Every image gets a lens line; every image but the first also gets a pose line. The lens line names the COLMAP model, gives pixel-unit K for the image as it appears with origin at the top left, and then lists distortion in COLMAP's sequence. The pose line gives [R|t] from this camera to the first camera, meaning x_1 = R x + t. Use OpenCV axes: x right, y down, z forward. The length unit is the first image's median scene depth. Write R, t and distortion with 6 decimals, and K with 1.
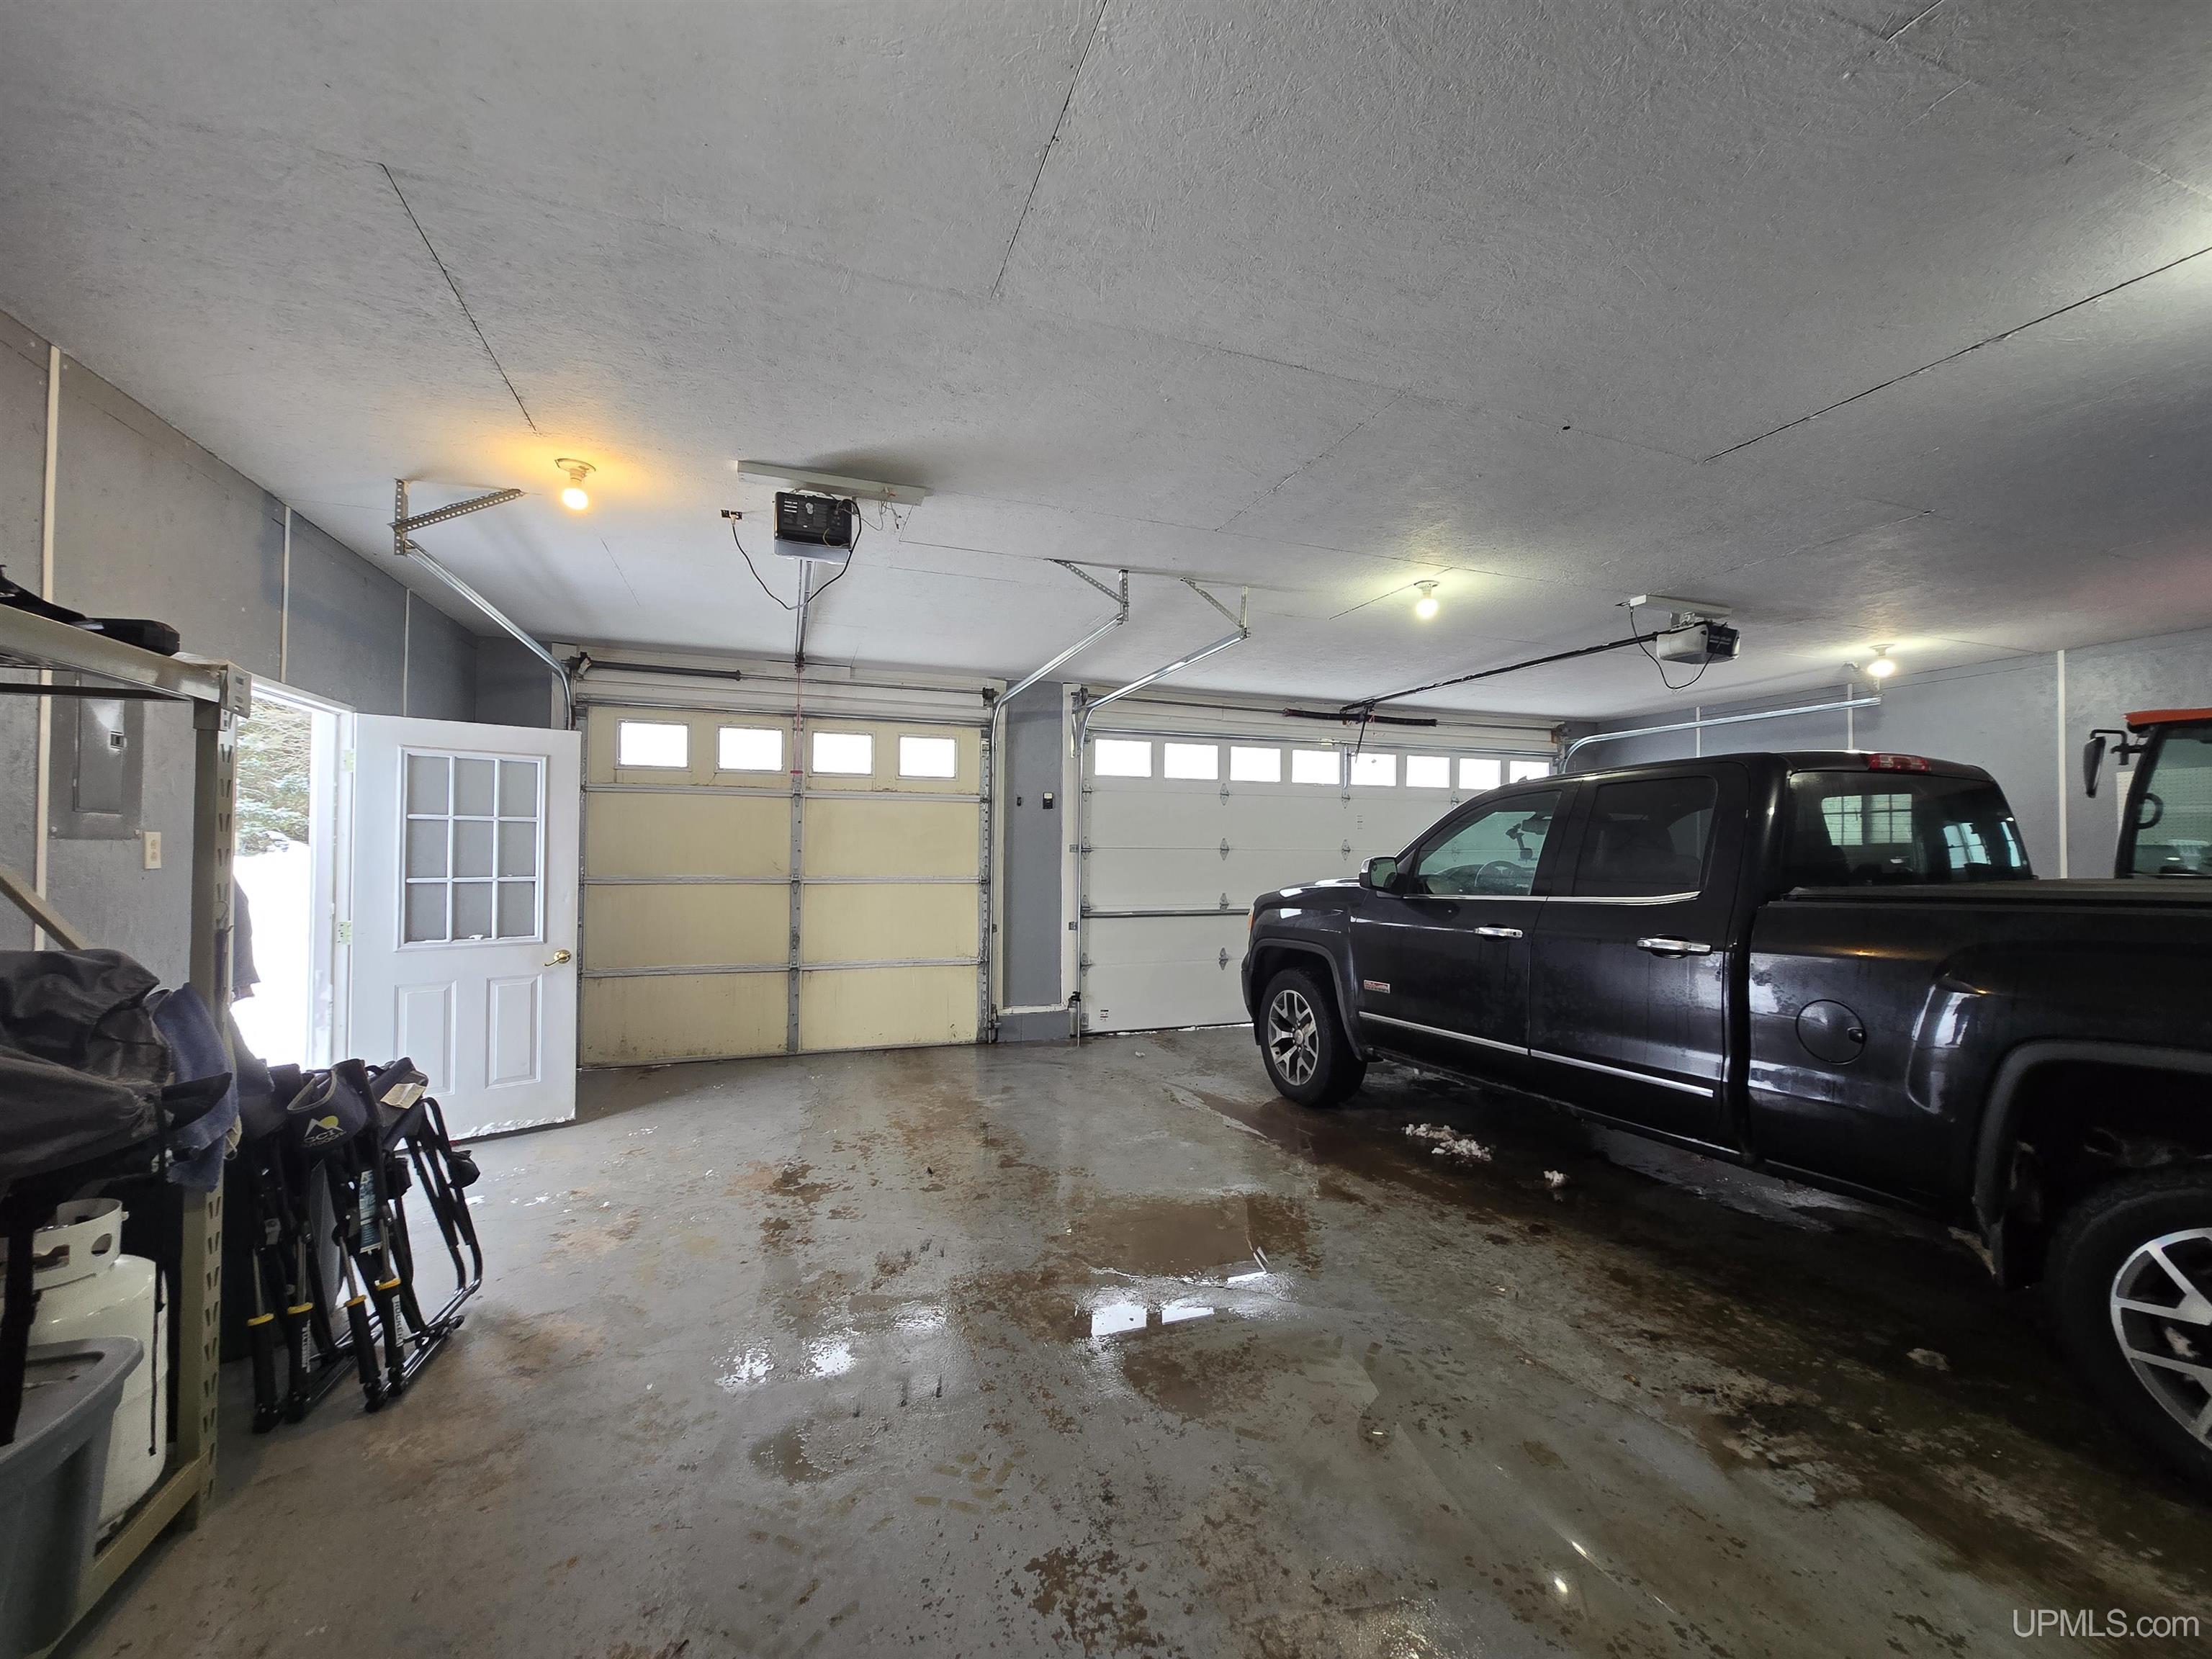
lens RADIAL K [[901.8, 0, 1113.7], [0, 901.8, 839.3], [0, 0, 1]] dist [-0.005368, 0.002100]
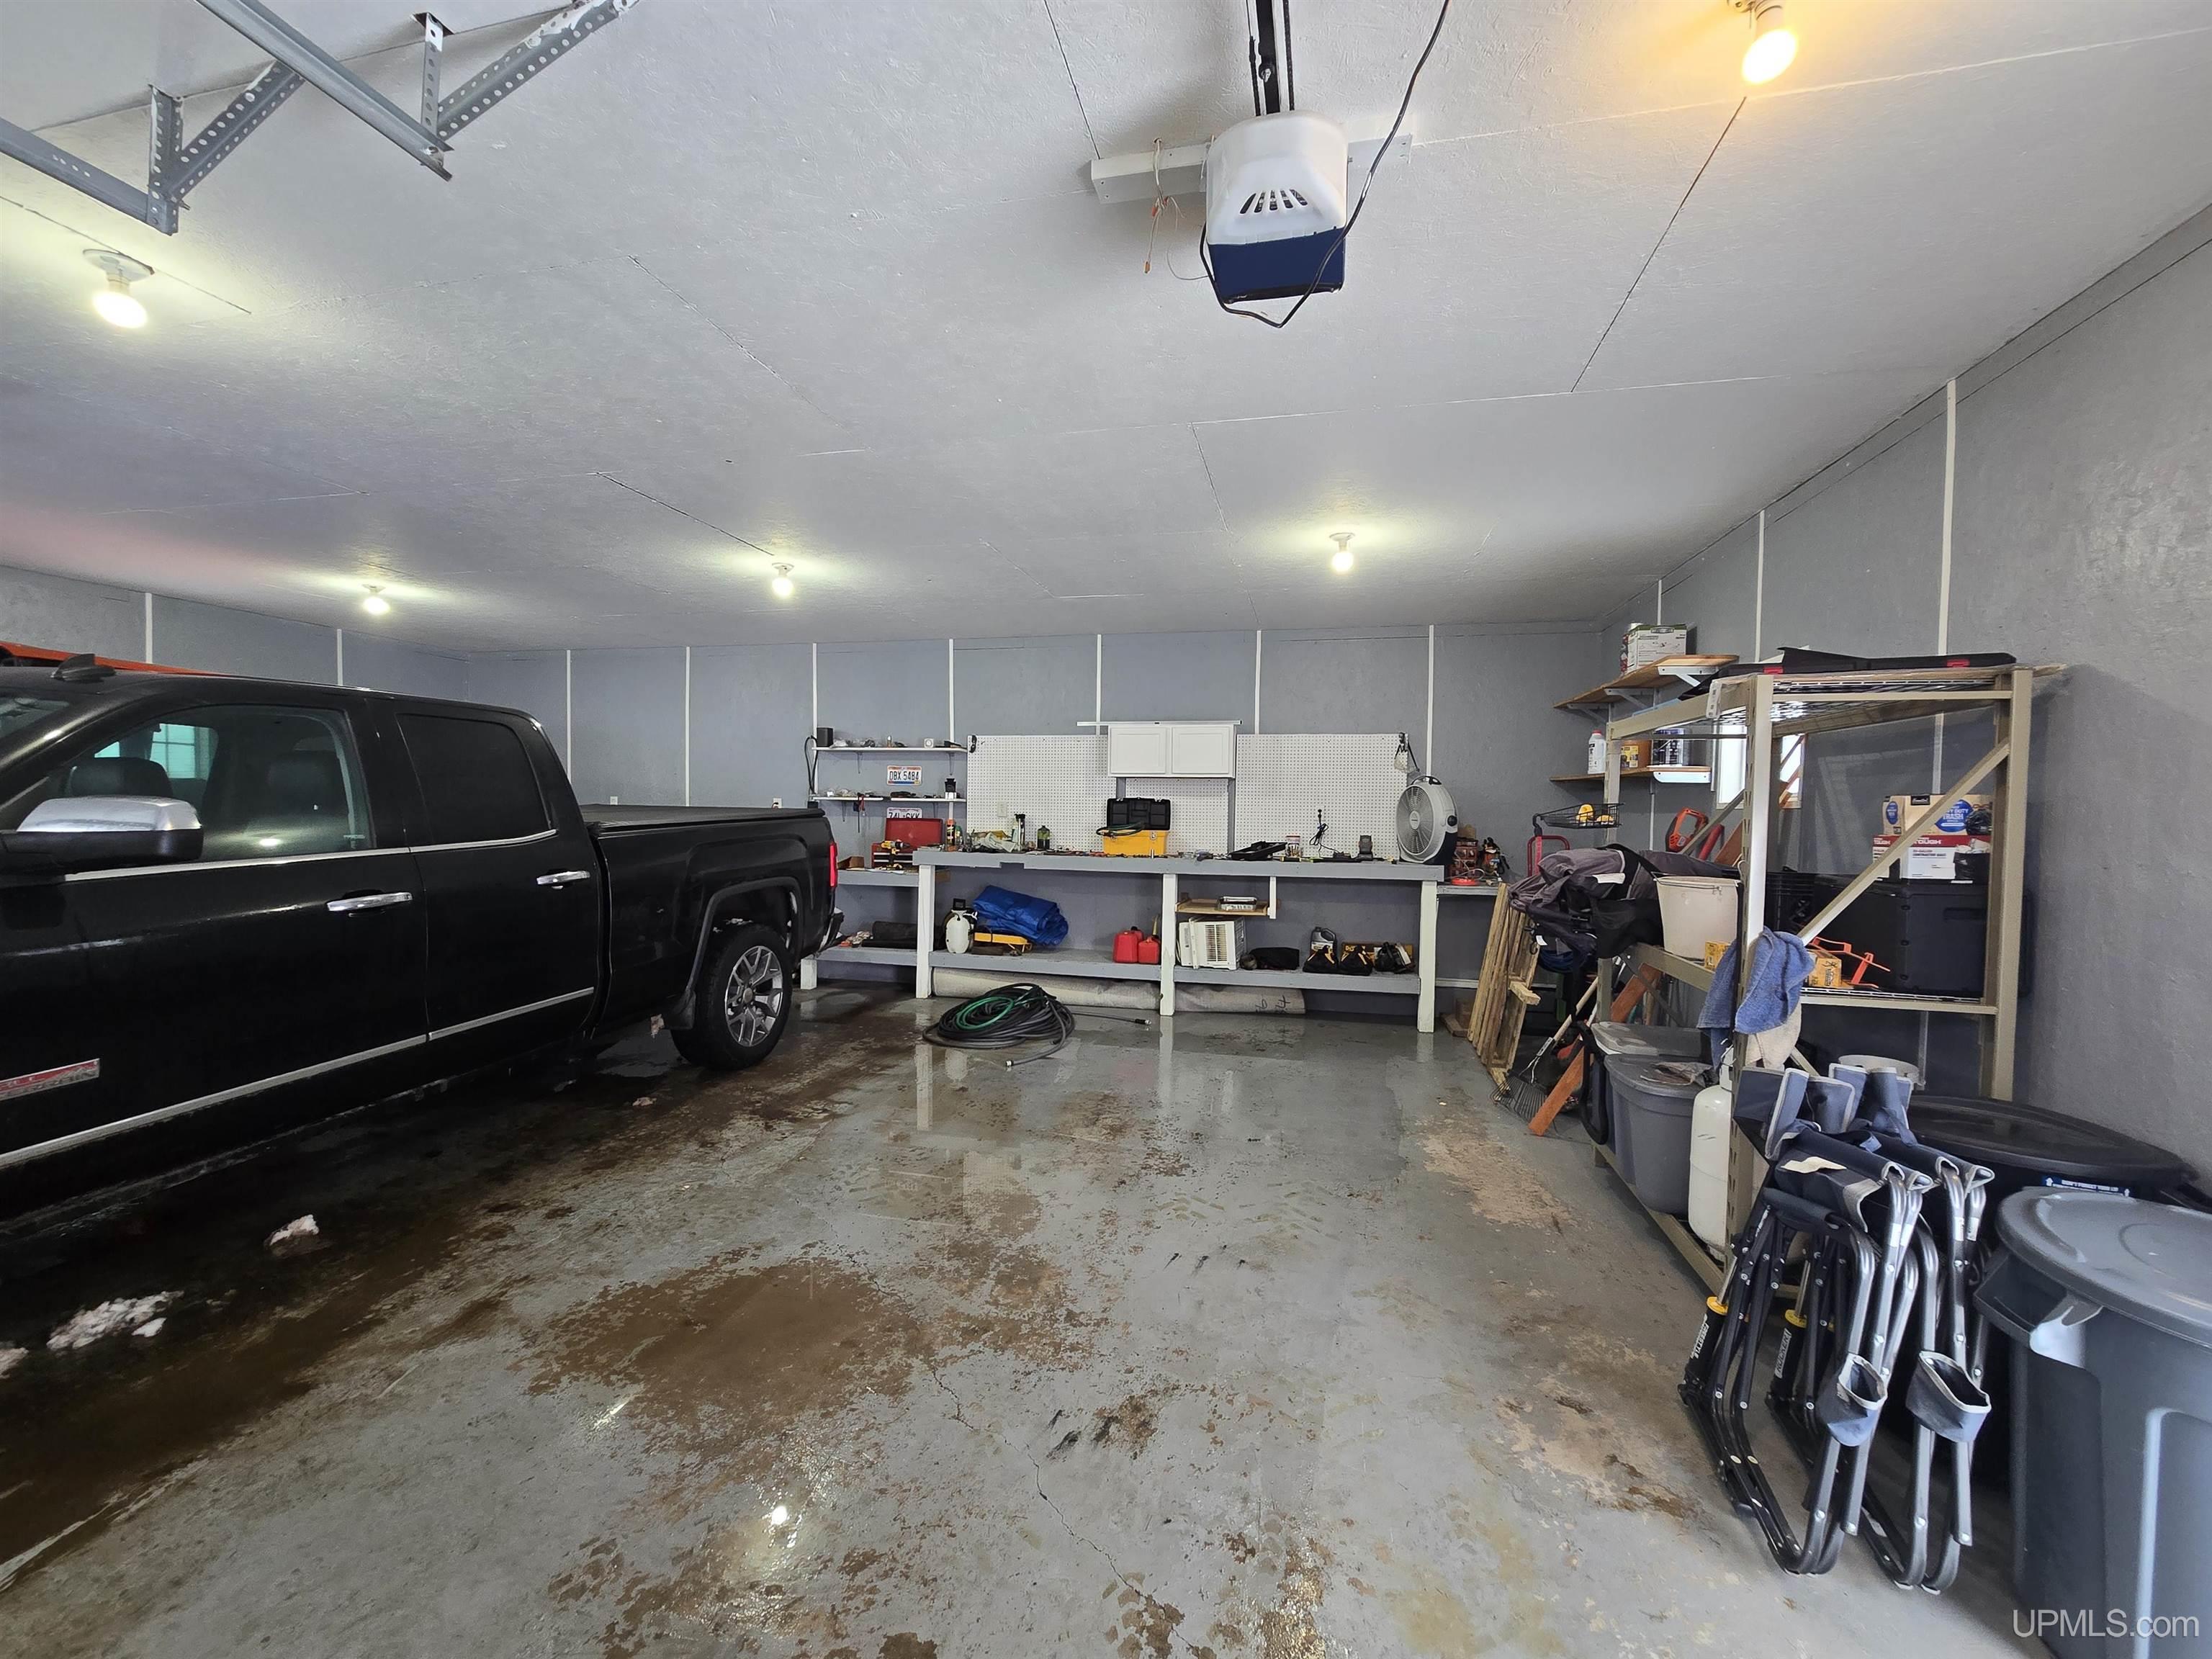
lens RADIAL K [[901.8, 0, 1109.1], [0, 901.8, 830.1], [0, 0, 1]] dist [-0.005368, 0.002100]
pose [[-0.831202, -0.032861, 0.554998, -0.644795], [-0.029262, 0.999454, 0.015352, 0.021363], [-0.555200, -0.003480, -0.831710, 1.715015]]
